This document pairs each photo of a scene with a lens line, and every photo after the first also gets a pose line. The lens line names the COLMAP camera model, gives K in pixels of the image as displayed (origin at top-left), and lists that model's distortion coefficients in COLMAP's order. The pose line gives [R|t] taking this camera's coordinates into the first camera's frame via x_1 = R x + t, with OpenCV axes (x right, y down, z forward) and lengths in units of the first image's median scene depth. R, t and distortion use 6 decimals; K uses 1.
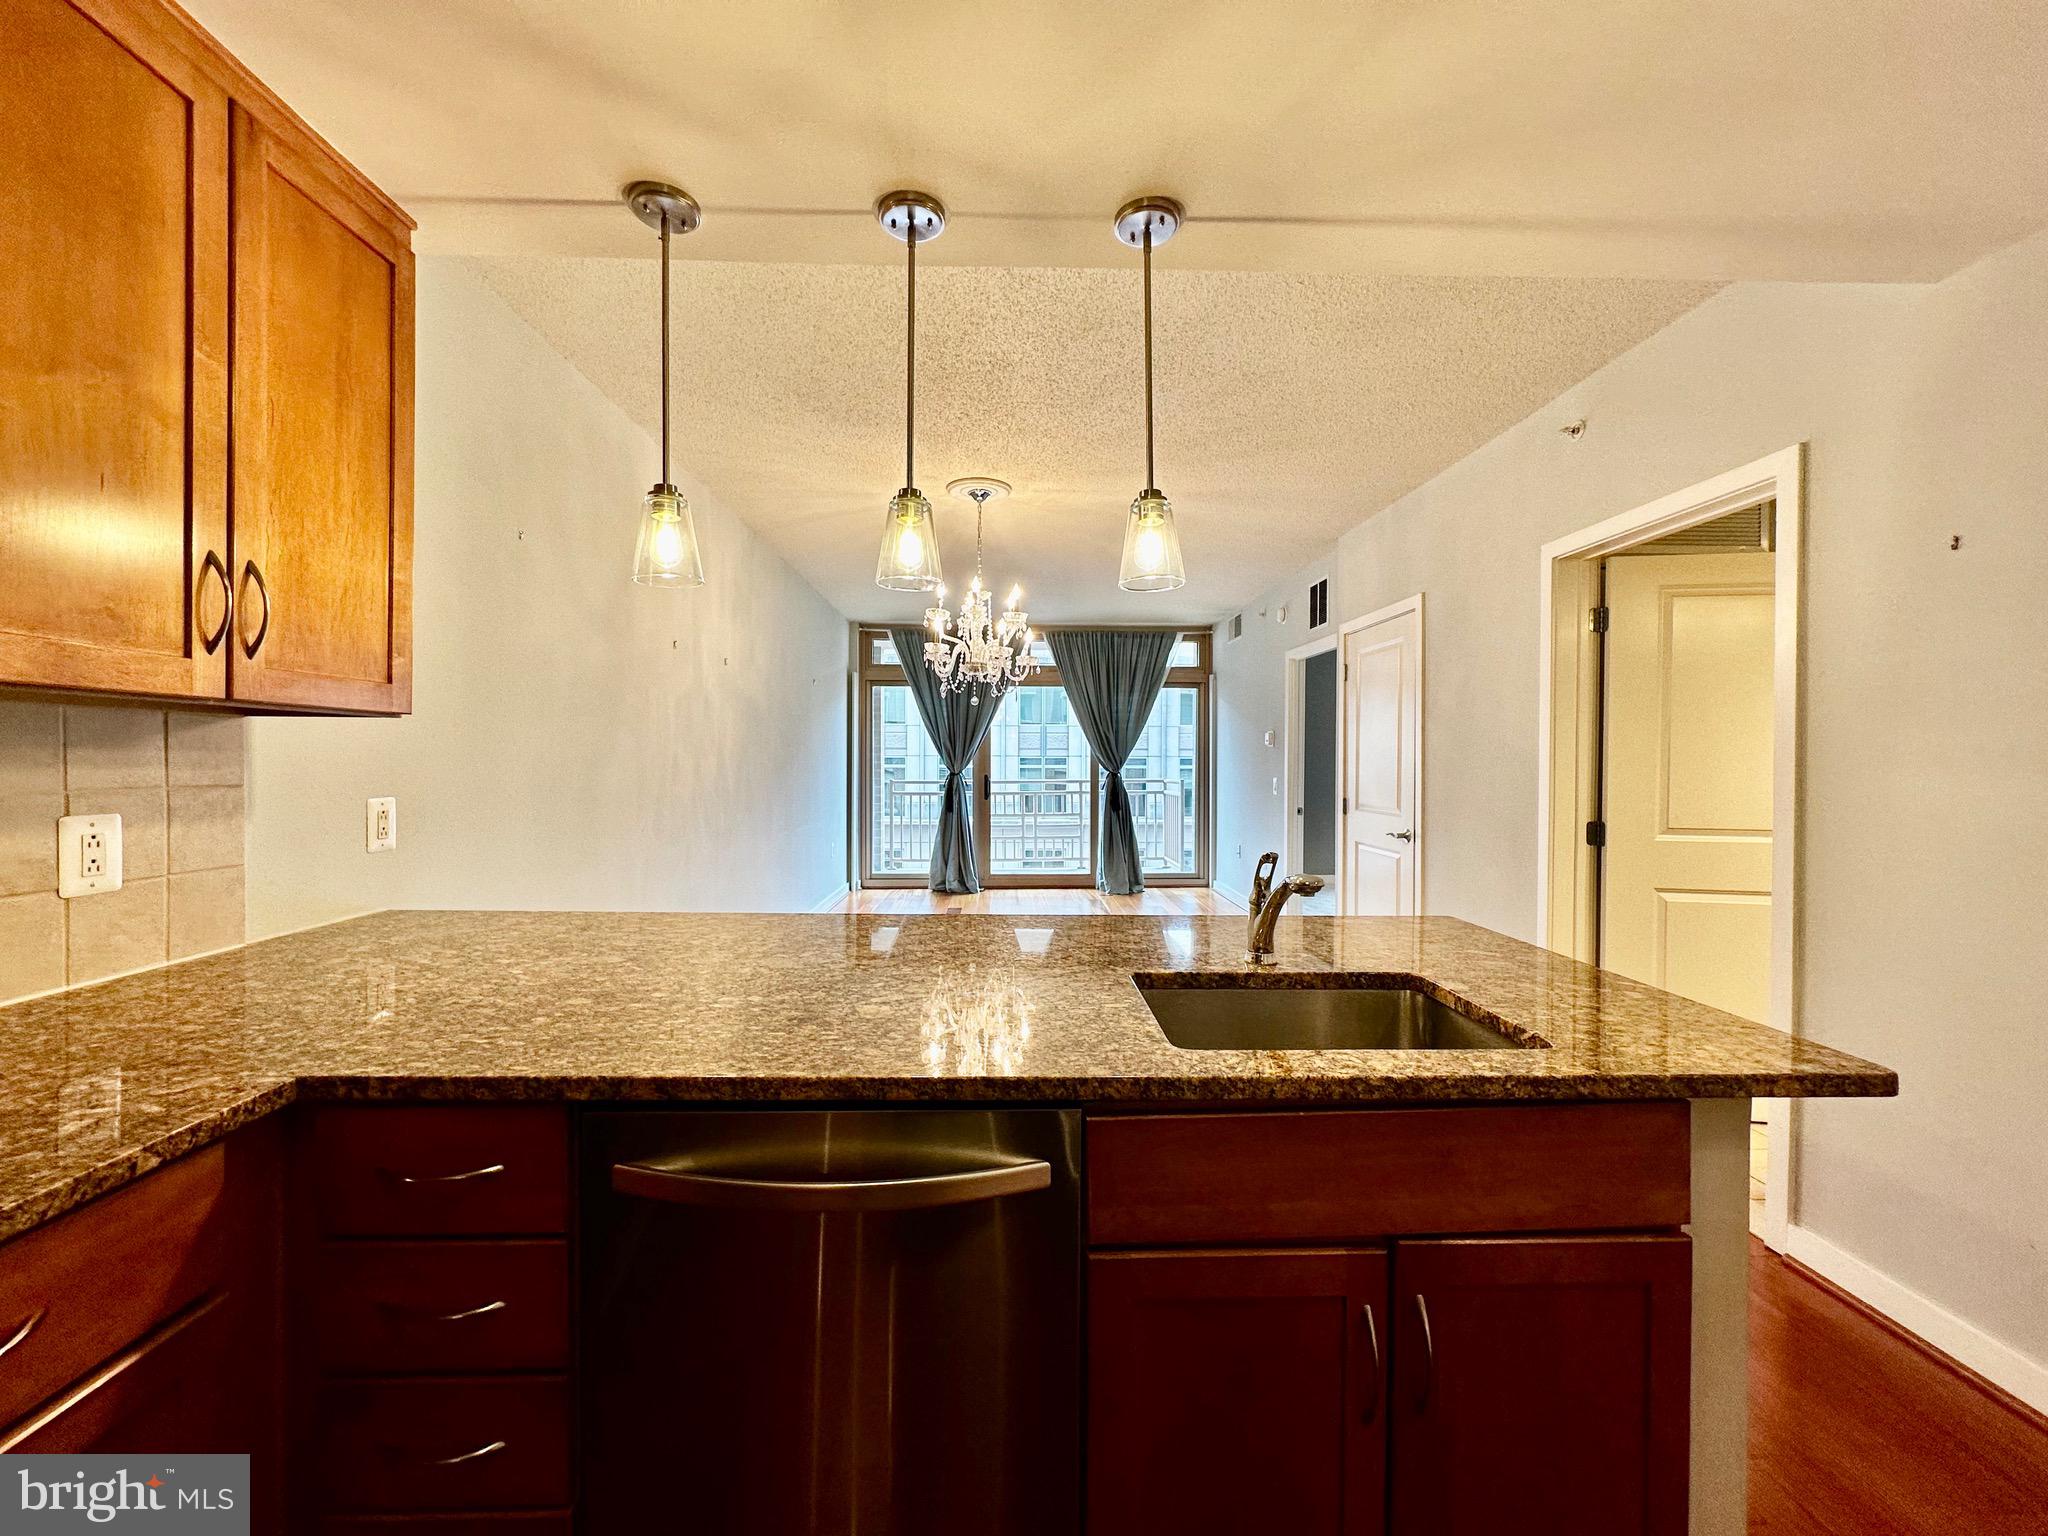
lens RADIAL K [[818.6, 0, 1024.0], [0, 818.6, 768.0], [0, 0, 1]] dist [-0.002882, 0.000014]
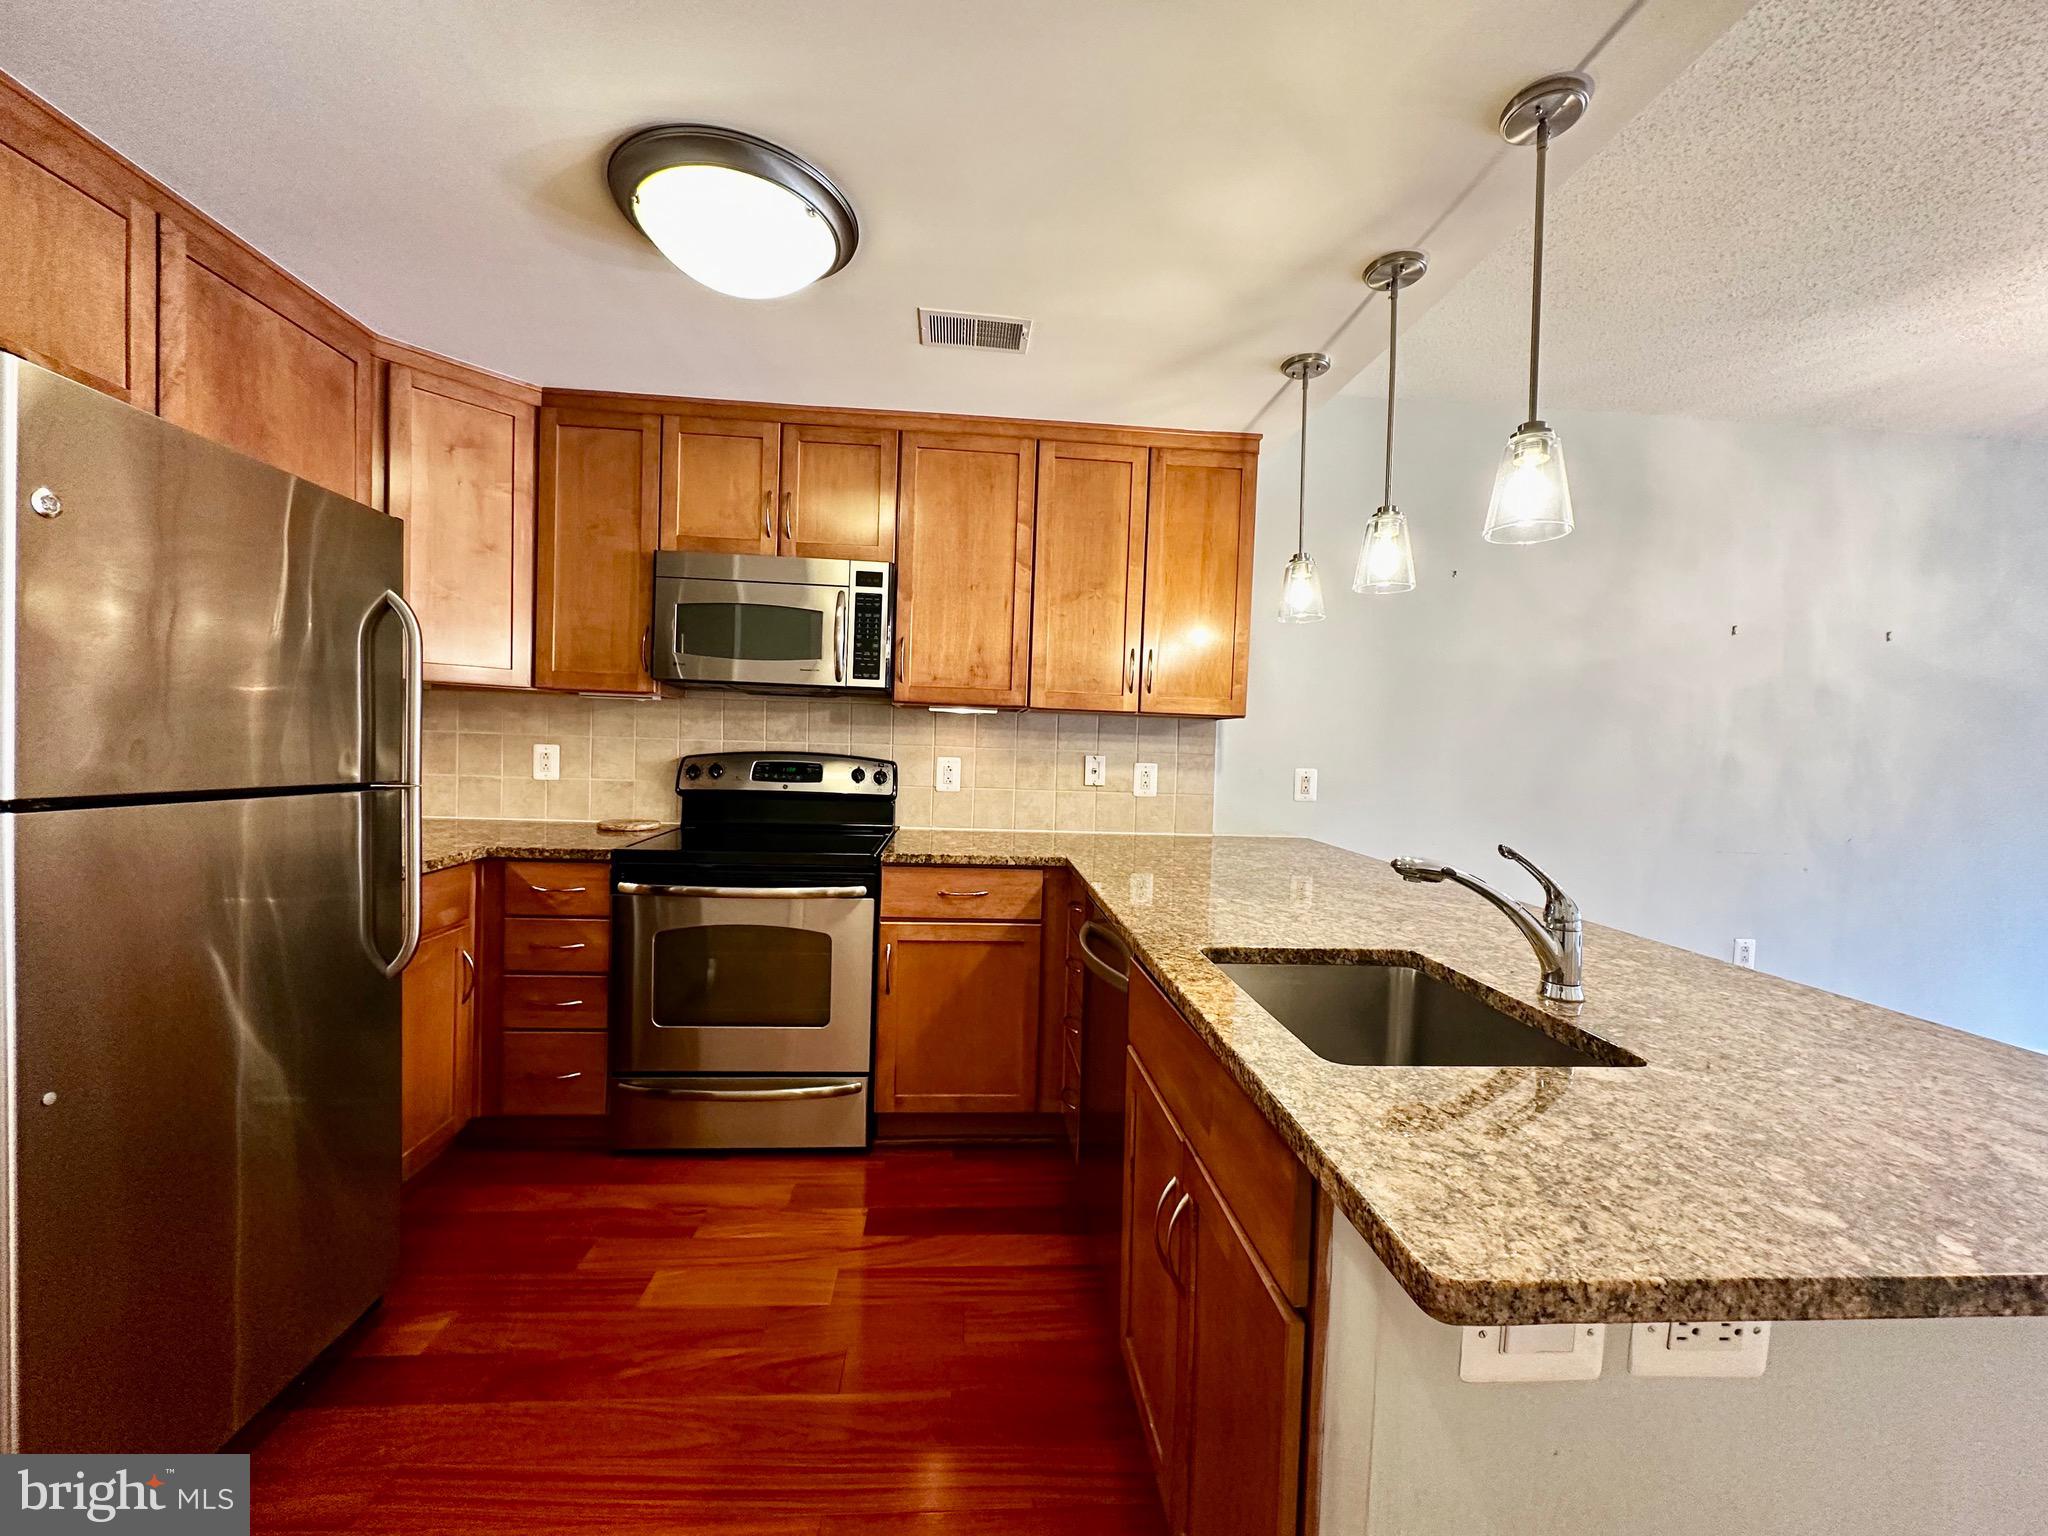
lens RADIAL K [[816.0, 0, 1024.0], [0, 816.0, 768.0], [0, 0, 1]] dist [-0.000017, 0.000202]
pose [[0.050694, 0.026551, -0.998361, 1.137338], [-0.043391, 0.998761, 0.024358, 0.027564], [0.997771, 0.042085, 0.051783, 0.494144]]
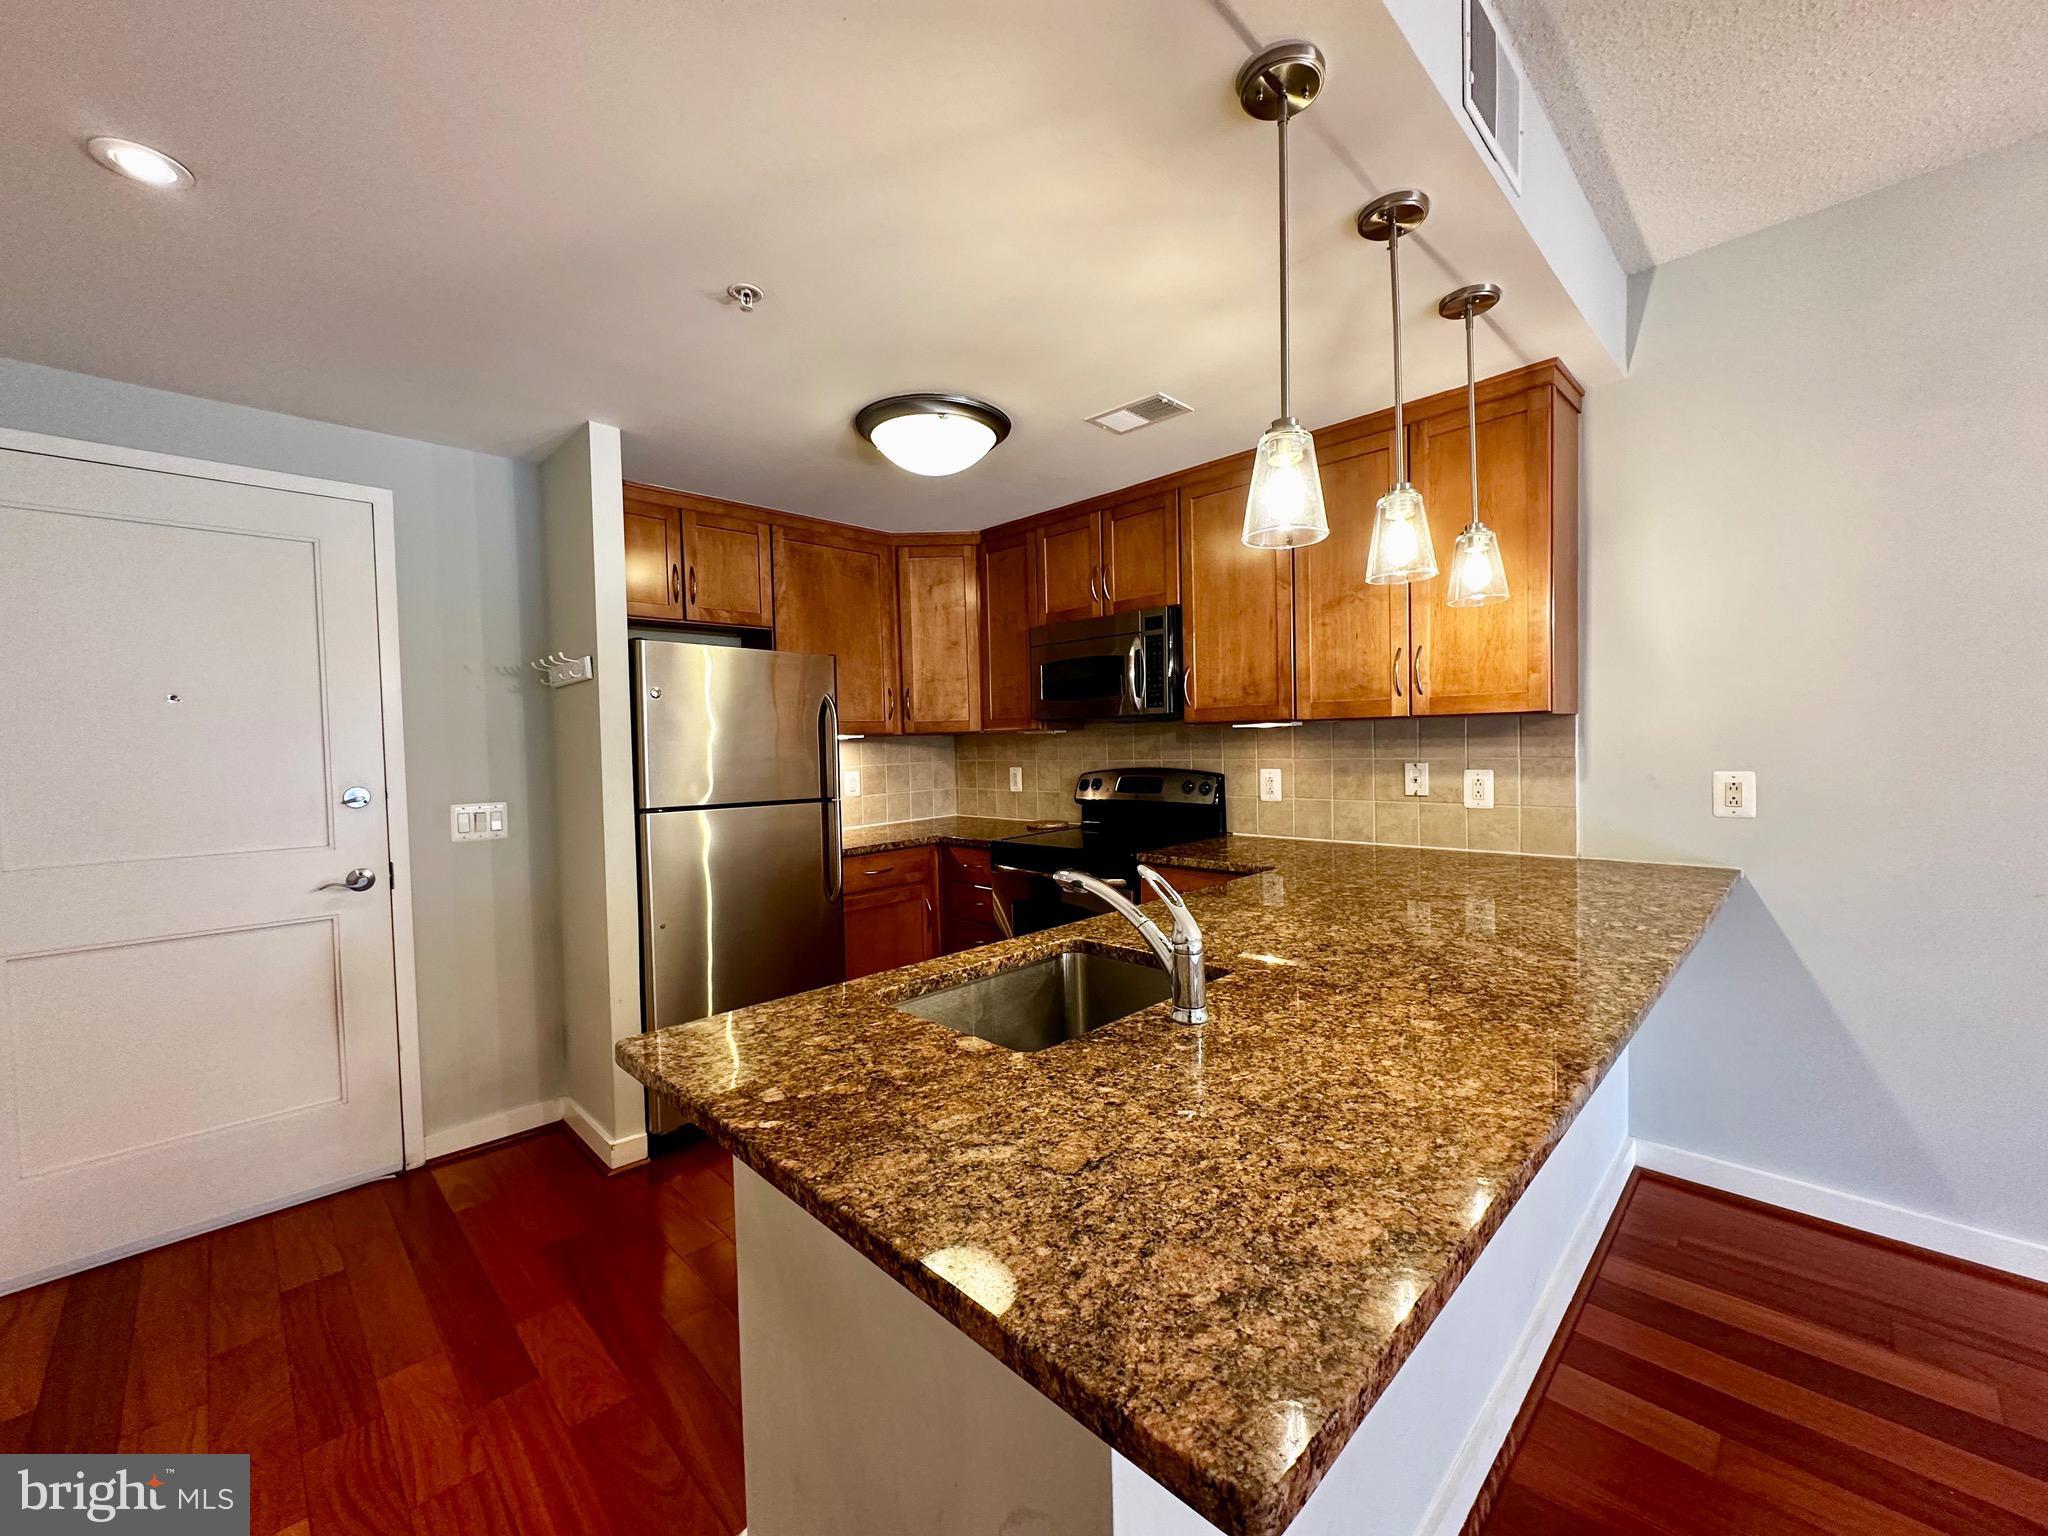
lens RADIAL K [[816.0, 0, 1024.0], [0, 816.0, 768.0], [0, 0, 1]] dist [-0.000017, 0.000202]
pose [[-0.726876, 0.036077, -0.685821, 1.030991], [0.015309, 0.999222, 0.036338, -0.036477], [0.686599, 0.015914, -0.726863, 1.609314]]
